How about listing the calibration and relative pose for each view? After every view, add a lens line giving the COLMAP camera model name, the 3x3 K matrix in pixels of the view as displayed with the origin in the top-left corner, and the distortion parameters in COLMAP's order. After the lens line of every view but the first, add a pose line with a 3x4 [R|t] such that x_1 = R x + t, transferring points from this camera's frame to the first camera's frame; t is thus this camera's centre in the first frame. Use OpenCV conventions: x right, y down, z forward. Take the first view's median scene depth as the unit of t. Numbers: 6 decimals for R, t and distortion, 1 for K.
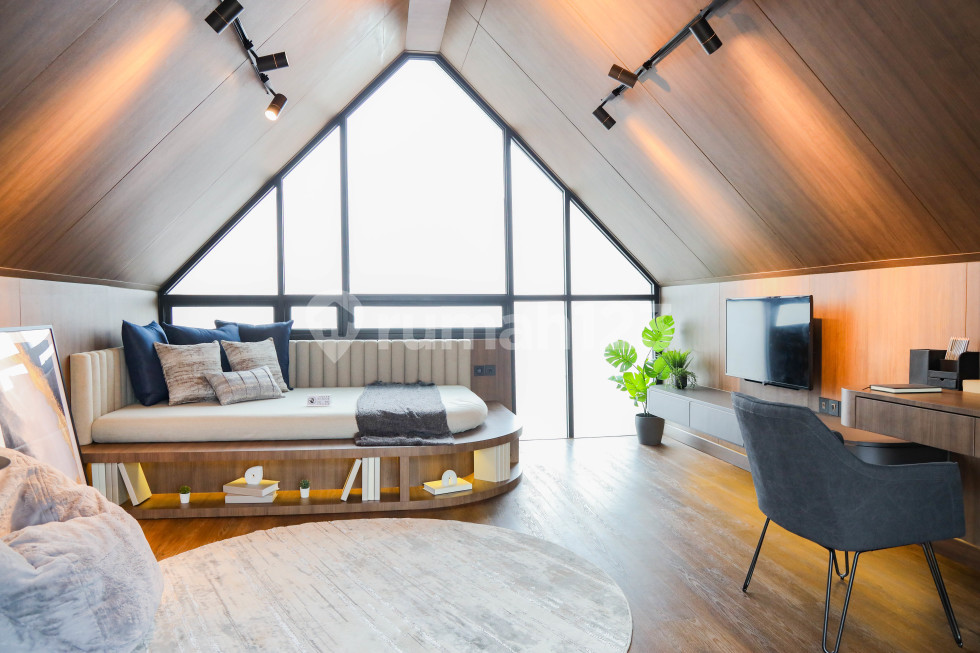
lens RADIAL K [[662.1, 0, 490.0], [0, 662.1, 326.5], [0, 0, 1]] dist [-0.103875, 0.086969]
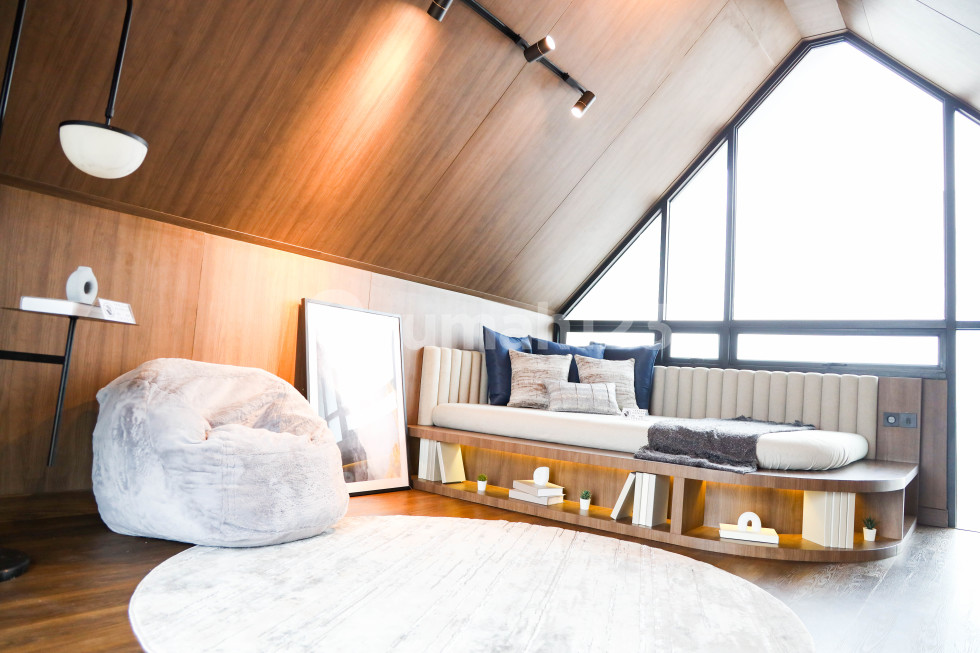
lens RADIAL K [[662.1, 0, 490.0], [0, 662.1, 326.5], [0, 0, 1]] dist [-0.103875, 0.086969]
pose [[0.690864, -0.006897, -0.722952, 0.261580], [-0.090459, 0.991272, -0.095901, 0.097923], [0.717304, 0.131652, 0.684210, 0.222726]]
